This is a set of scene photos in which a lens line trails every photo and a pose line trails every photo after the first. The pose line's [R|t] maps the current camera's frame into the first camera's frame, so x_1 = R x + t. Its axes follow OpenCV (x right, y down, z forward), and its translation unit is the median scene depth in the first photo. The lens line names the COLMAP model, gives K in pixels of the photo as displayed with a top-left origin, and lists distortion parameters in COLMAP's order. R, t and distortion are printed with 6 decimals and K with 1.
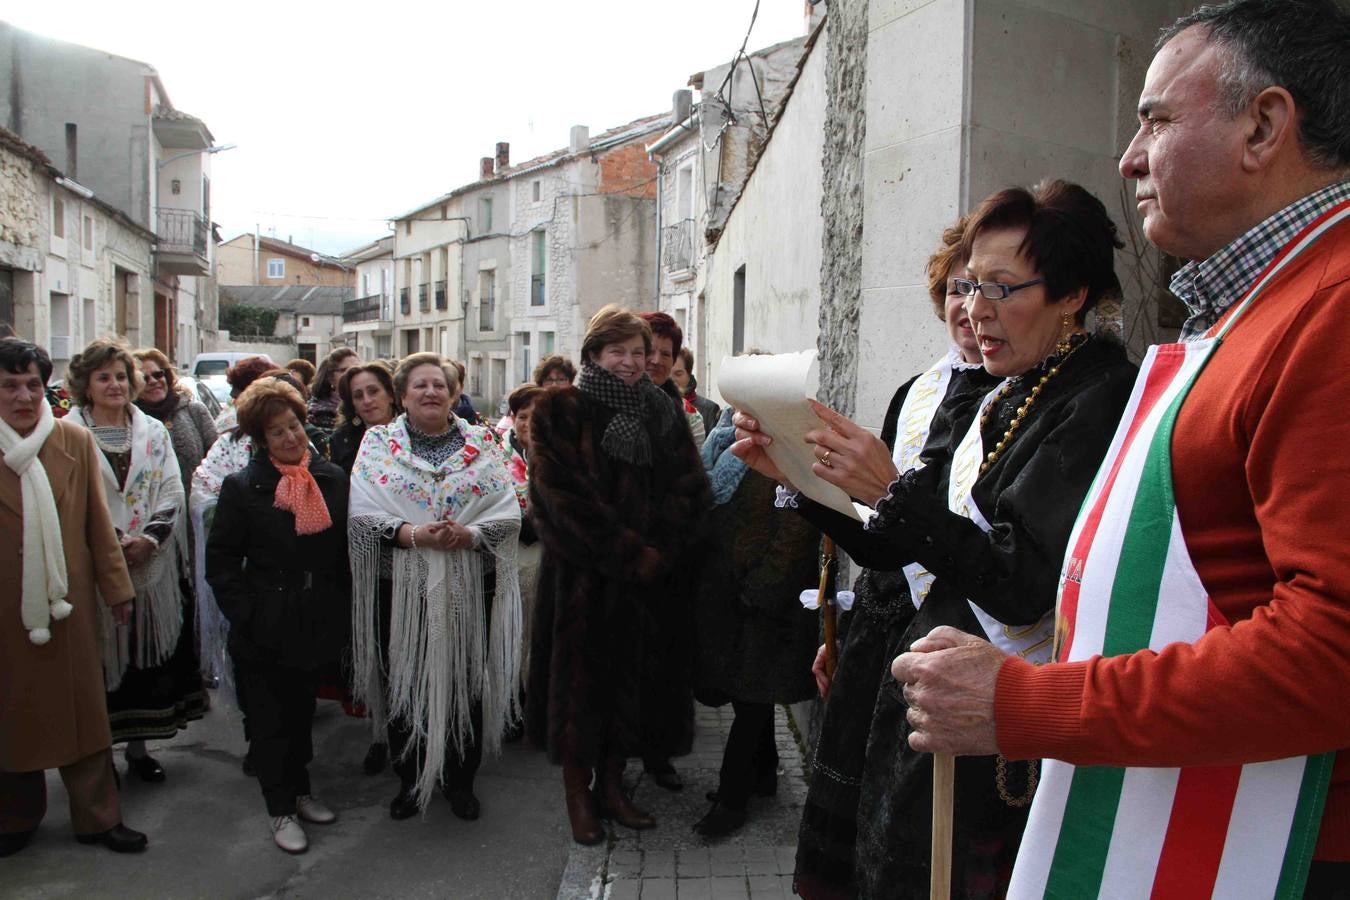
lens RADIAL K [[1136.5, 0, 693.6], [0, 1136.5, 482.1], [0, 0, 1]] dist [-0.175334, 0.157036]
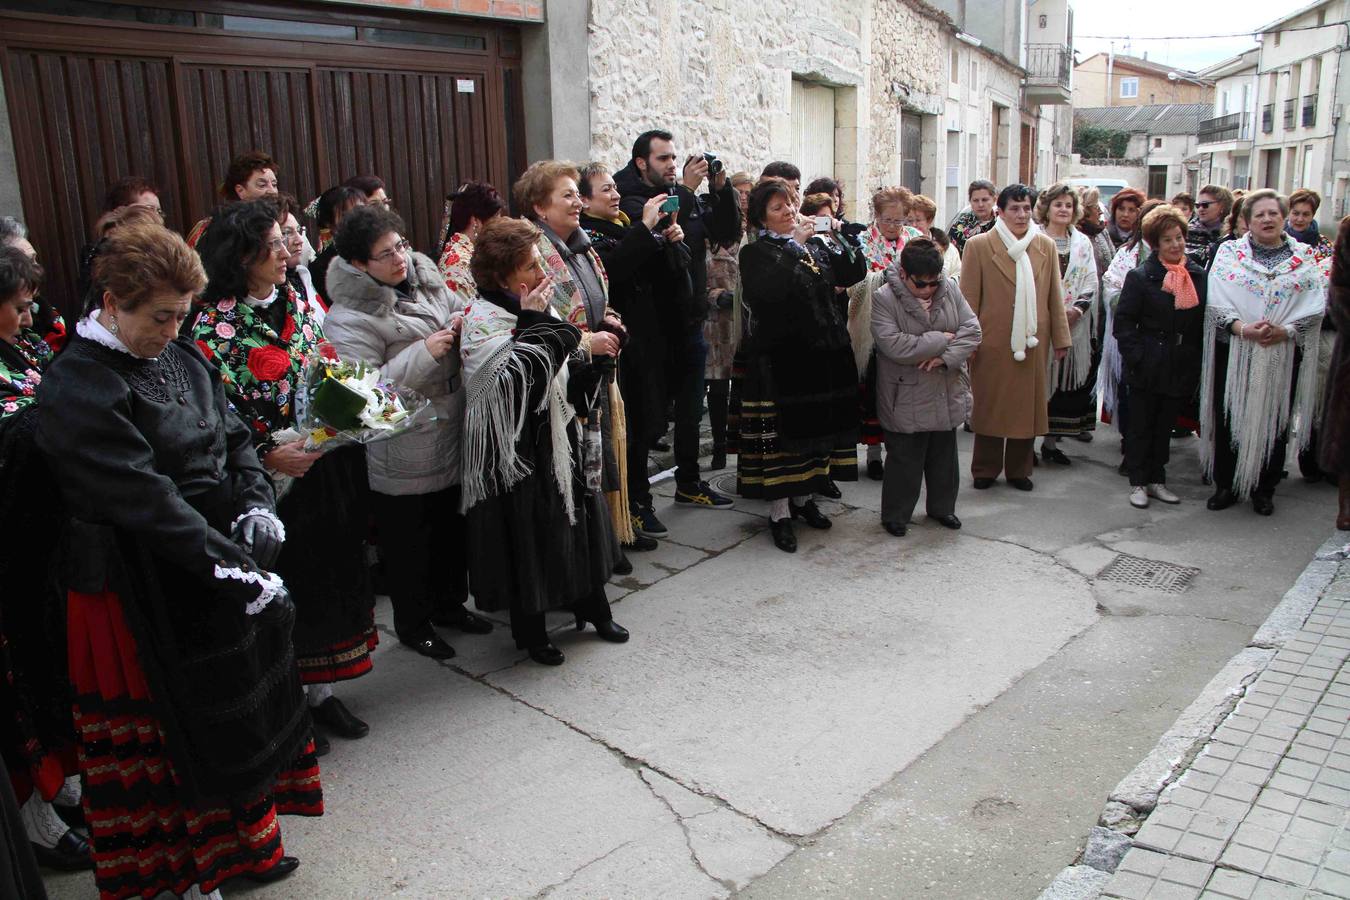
lens RADIAL K [[1177.9, 0, 679.7], [0, 1177.9, 484.9], [0, 0, 1]] dist [-0.197738, 0.185853]
pose [[0.753560, 0.127943, -0.644808, 0.028709], [-0.028882, 0.986374, 0.161963, 0.007632], [0.656744, -0.103426, 0.746987, -0.103851]]
